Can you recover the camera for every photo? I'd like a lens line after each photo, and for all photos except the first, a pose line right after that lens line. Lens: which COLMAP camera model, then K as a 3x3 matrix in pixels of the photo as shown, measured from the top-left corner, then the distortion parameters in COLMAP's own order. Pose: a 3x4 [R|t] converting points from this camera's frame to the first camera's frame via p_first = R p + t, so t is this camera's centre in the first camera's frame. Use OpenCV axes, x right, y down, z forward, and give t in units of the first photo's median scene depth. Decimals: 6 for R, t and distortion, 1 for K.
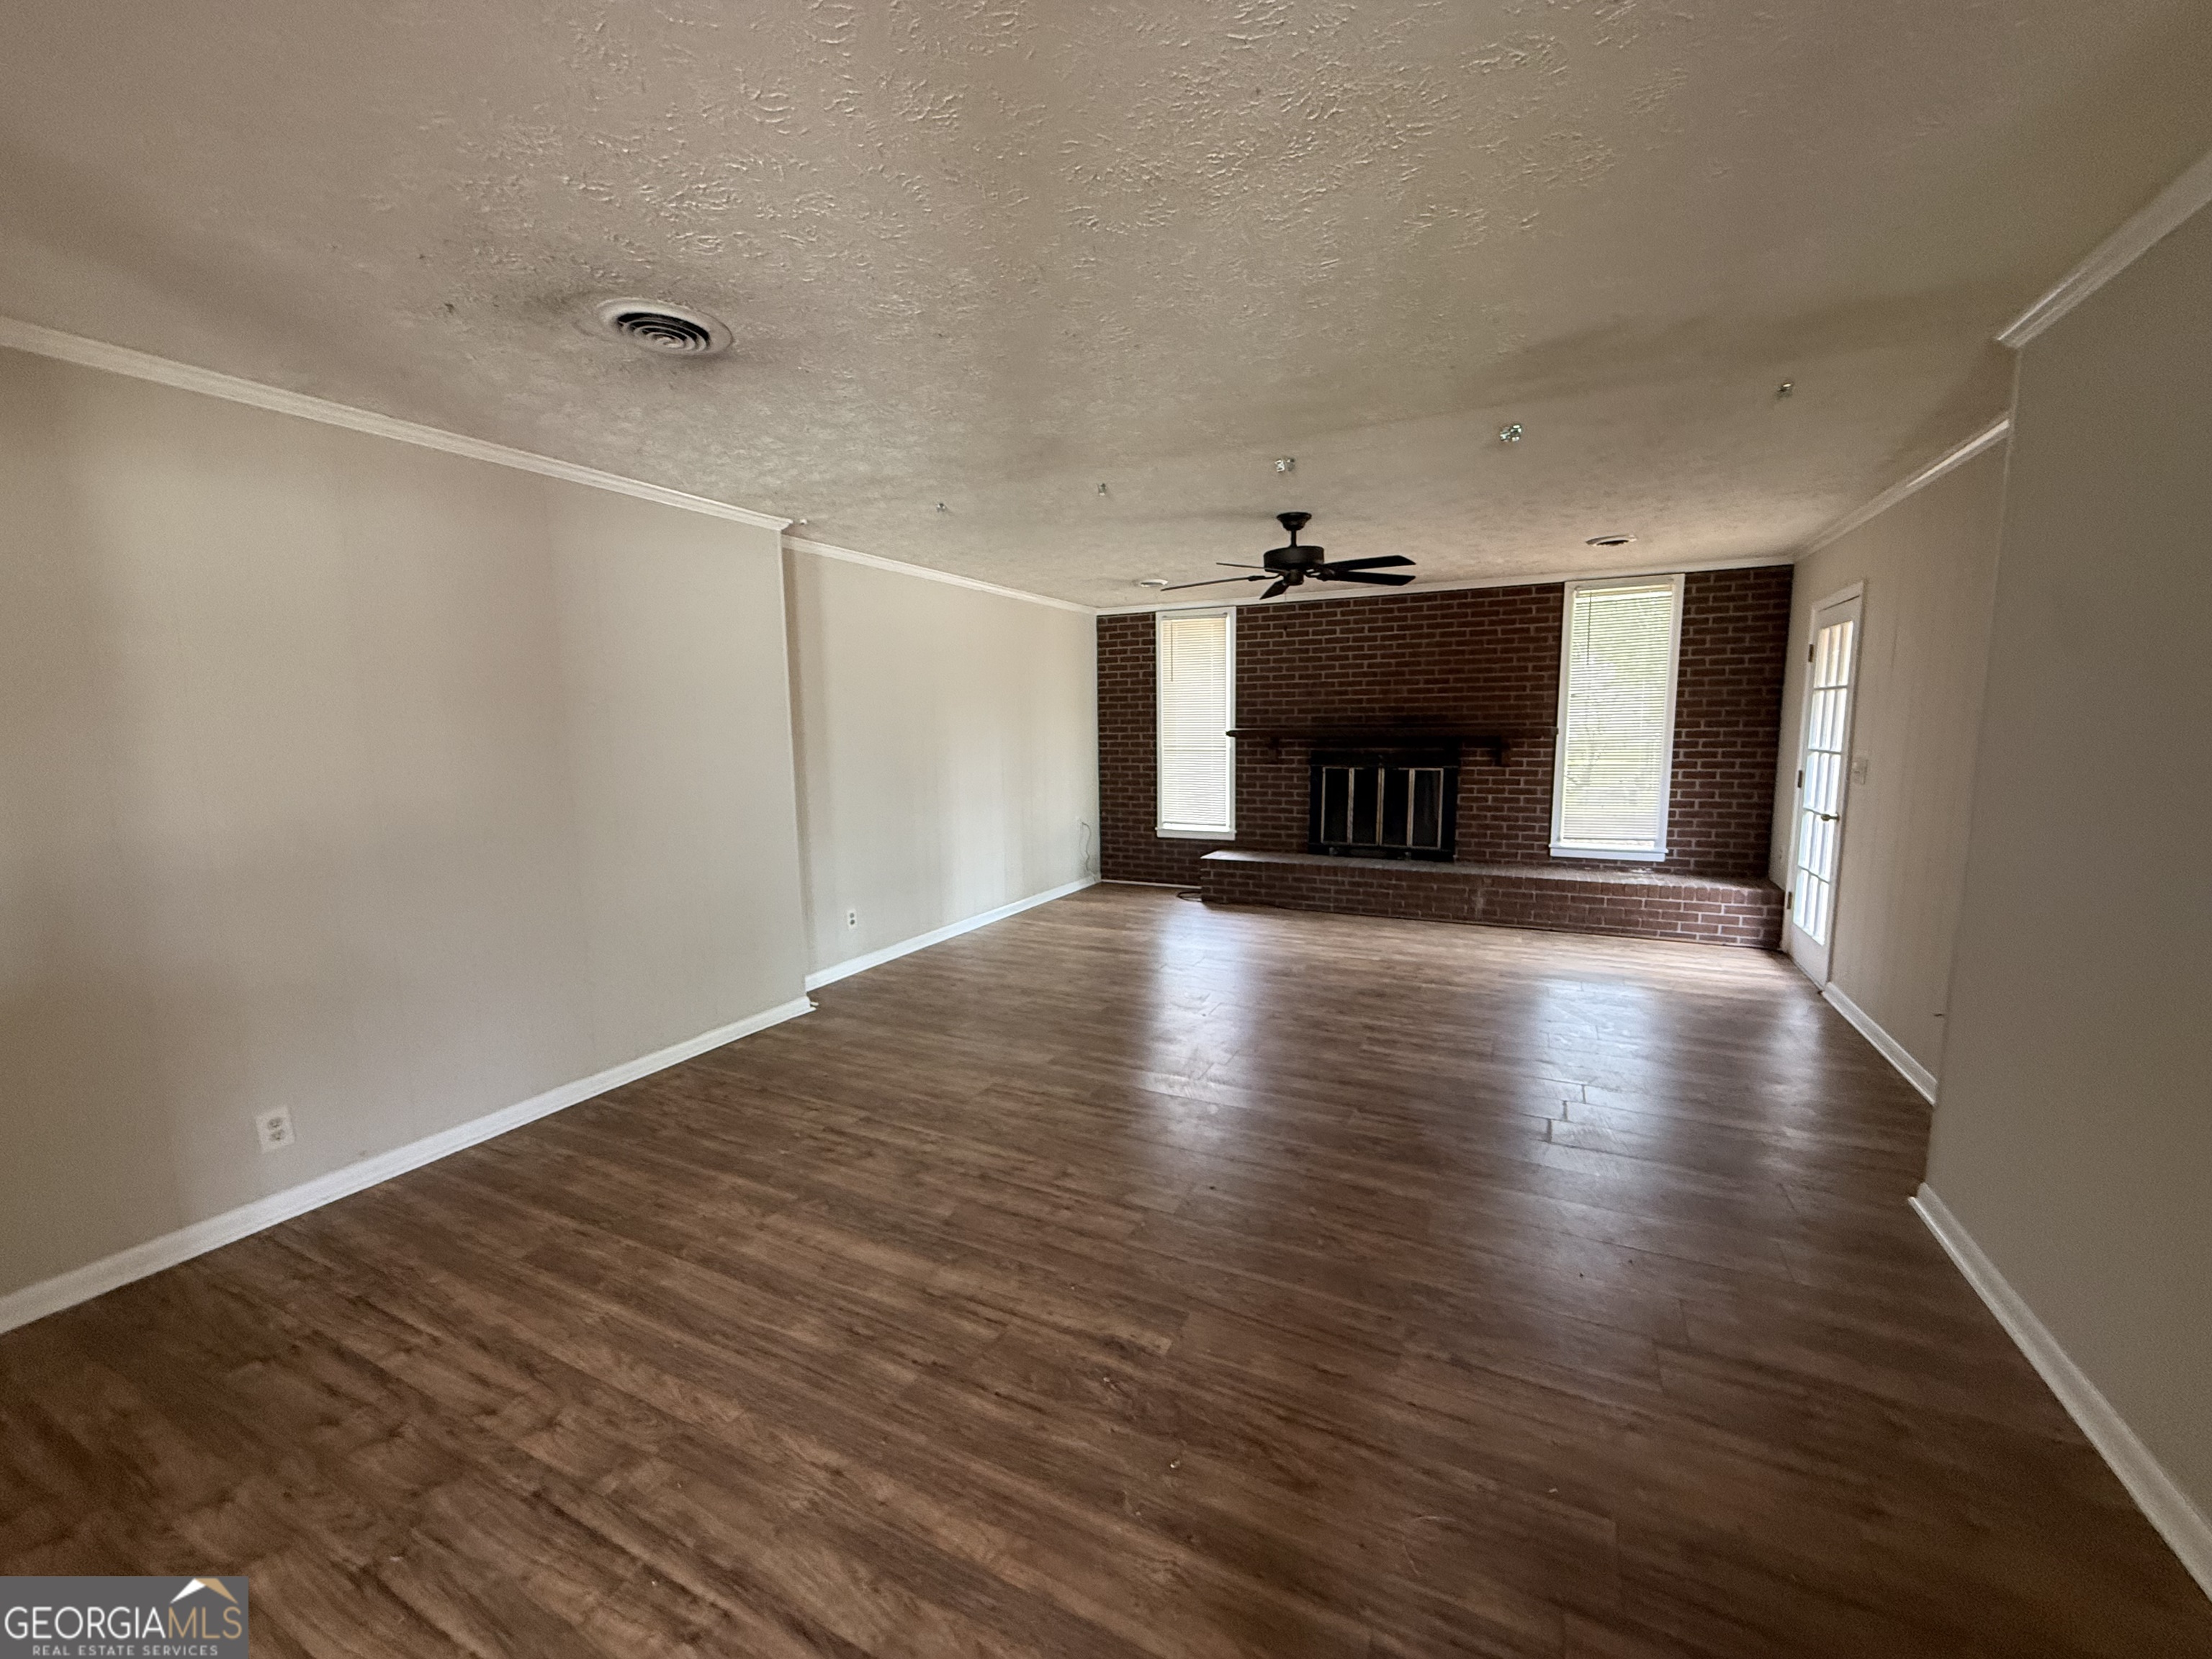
lens RADIAL K [[882.4, 0, 1104.1], [0, 882.4, 833.4], [0, 0, 1]] dist [0.002154, -0.000547]
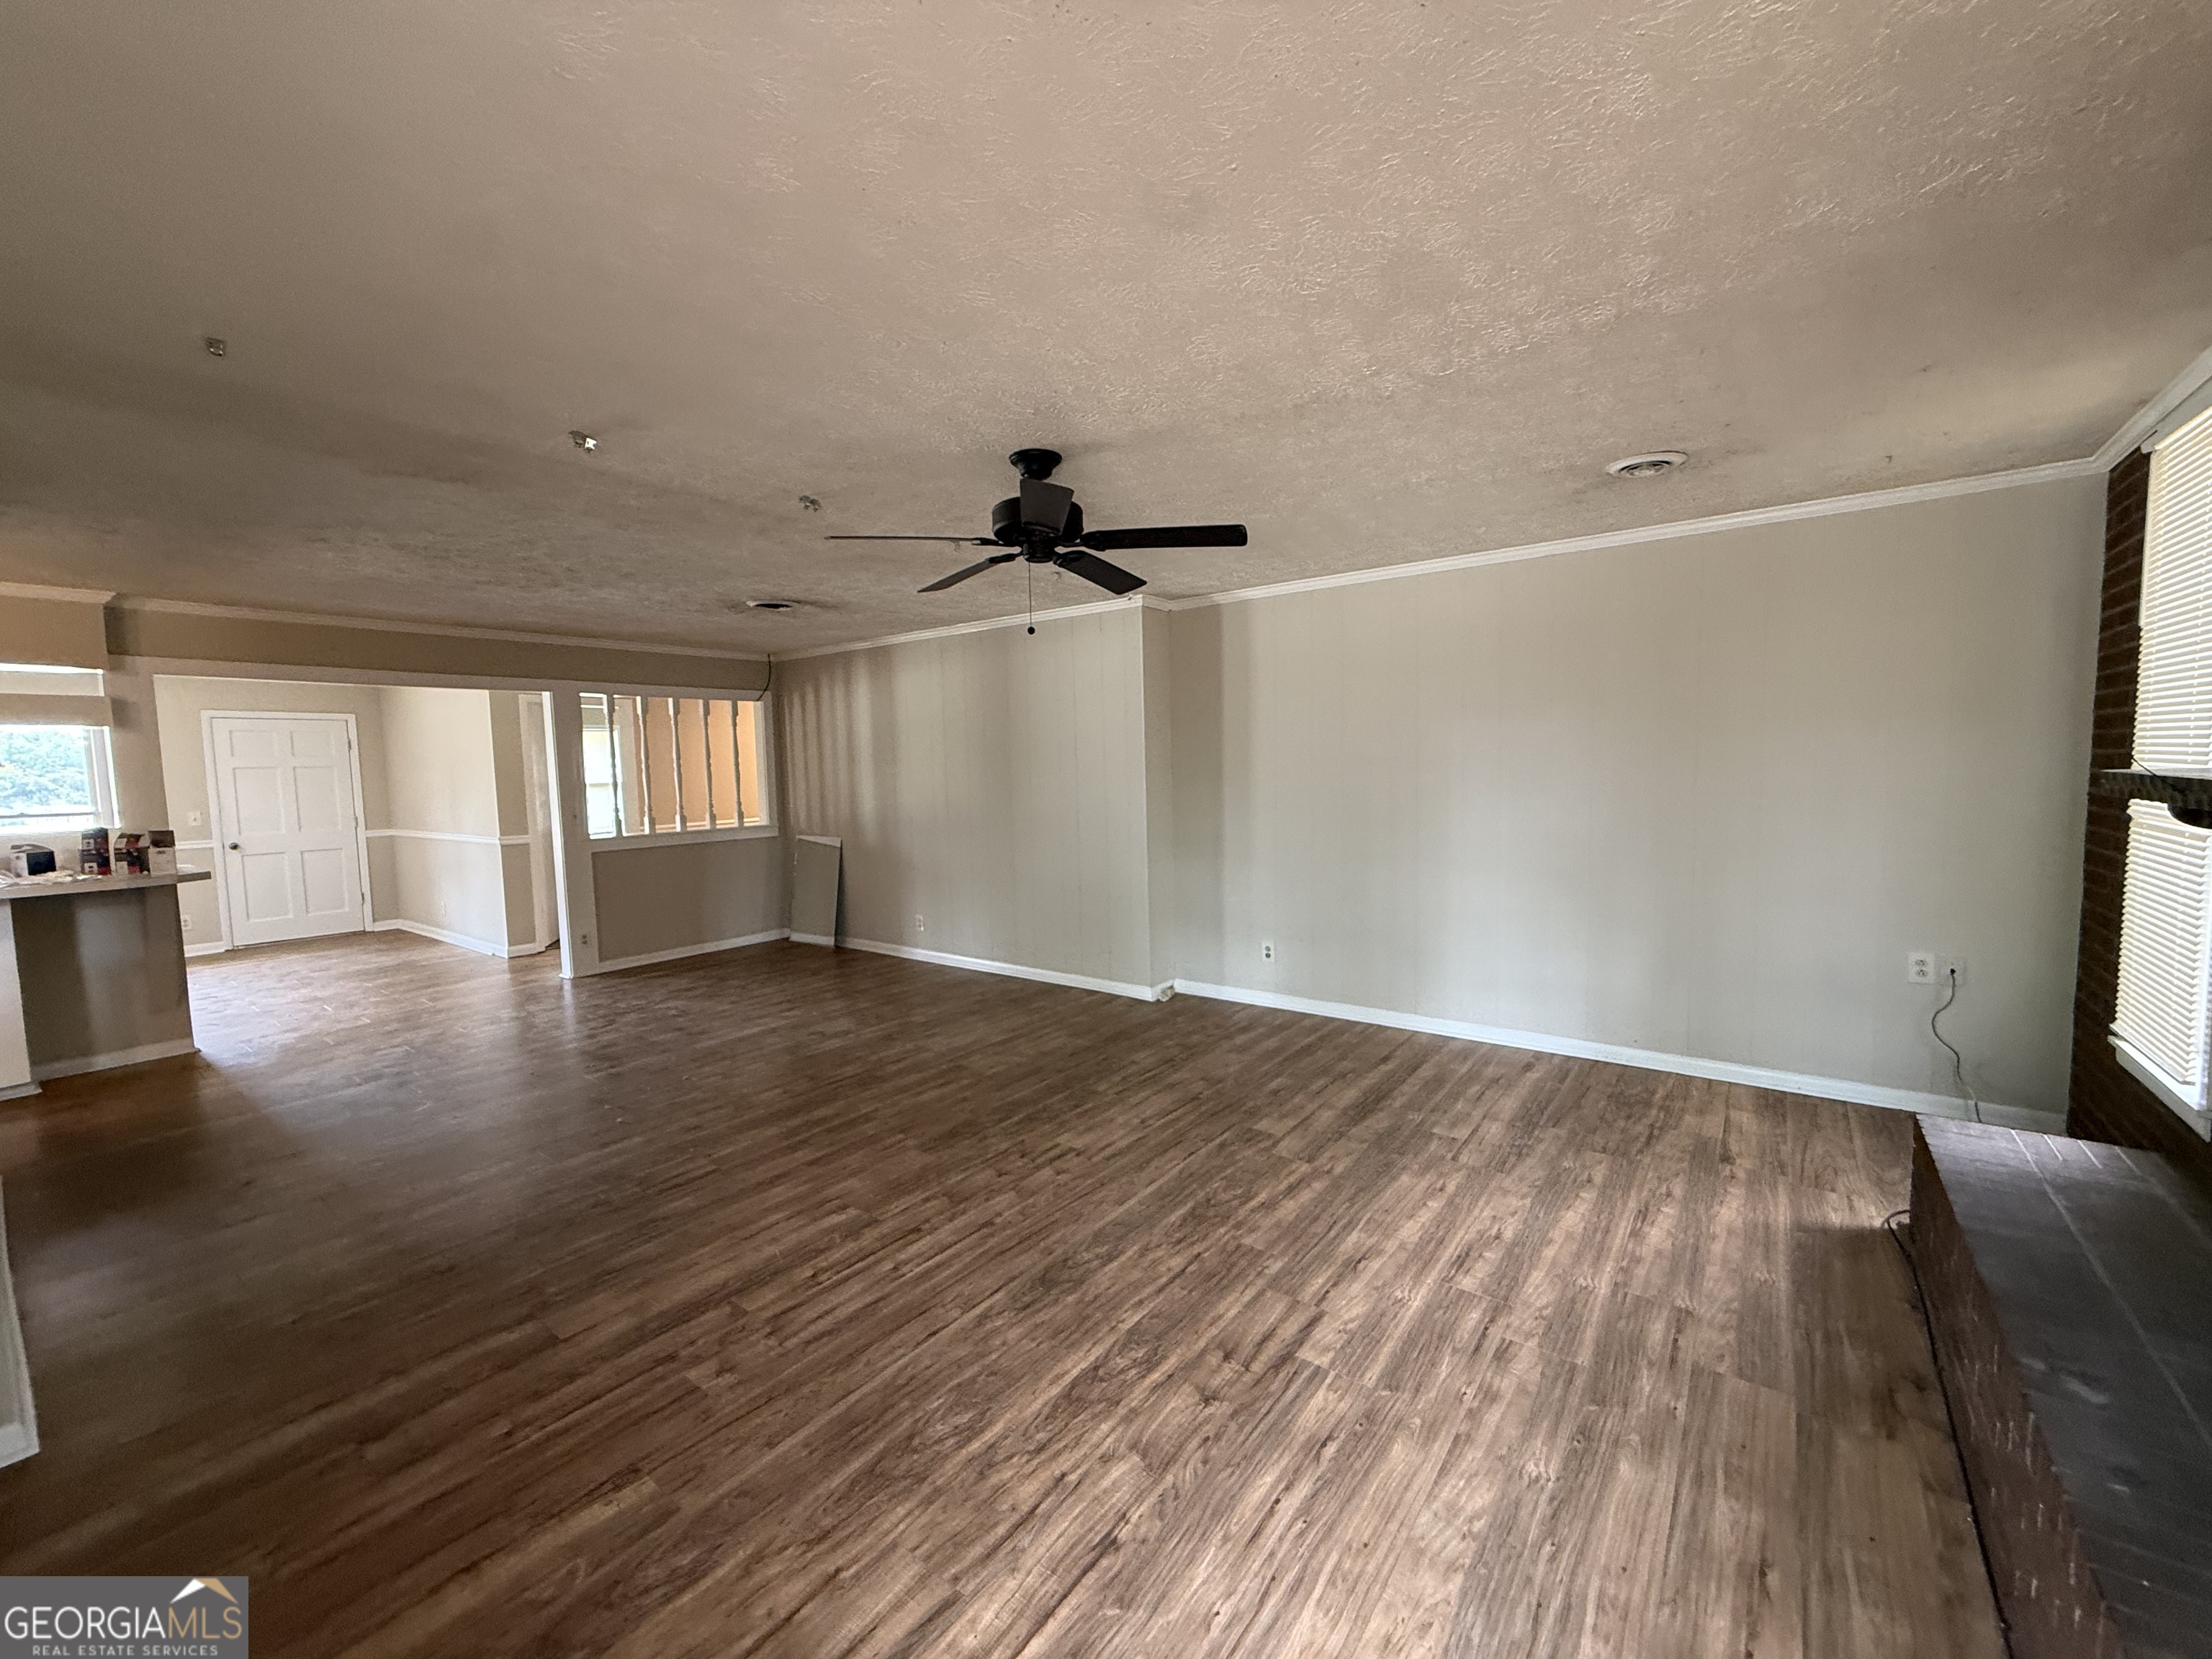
lens RADIAL K [[882.4, 0, 1104.1], [0, 882.4, 833.4], [0, 0, 1]] dist [0.002154, -0.000547]
pose [[-0.181555, 0.098422, -0.978443, 0.825147], [-0.099788, 0.987999, 0.117900, -0.157484], [0.978305, 0.119042, -0.169555, 1.118814]]
